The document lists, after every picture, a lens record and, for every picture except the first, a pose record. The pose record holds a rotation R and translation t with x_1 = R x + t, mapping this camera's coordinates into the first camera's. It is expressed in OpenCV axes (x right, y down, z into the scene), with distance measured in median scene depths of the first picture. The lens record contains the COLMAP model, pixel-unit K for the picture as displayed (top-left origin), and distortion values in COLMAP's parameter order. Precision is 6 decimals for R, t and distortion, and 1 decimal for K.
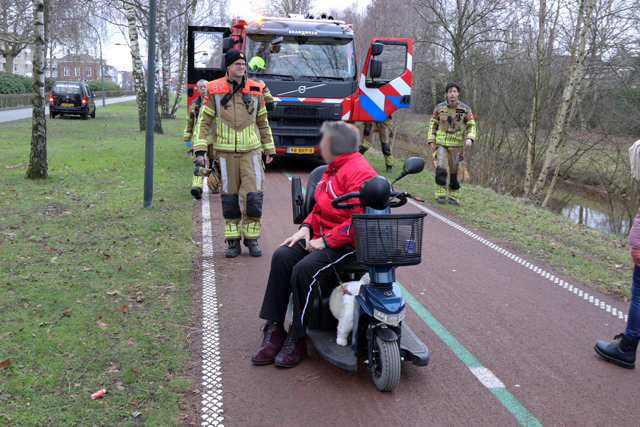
lens RADIAL K [[723.7, 0, 320.0], [0, 723.7, 213.5], [0, 0, 1]] dist [-0.004332, 0.015509]
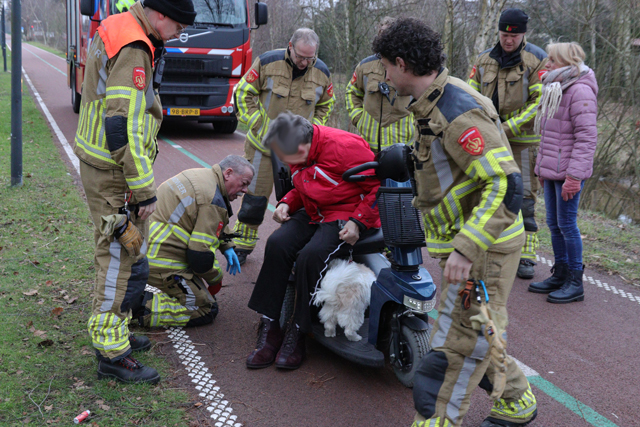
lens RADIAL K [[859.1, 0, 320.0], [0, 859.1, 213.5], [0, 0, 1]] dist [0.029820, -0.012156]
pose [[0.980548, -0.030841, 0.193840, -0.200230], [0.024453, 0.999079, 0.035263, -0.005587], [-0.194749, -0.029837, 0.980399, 0.003632]]
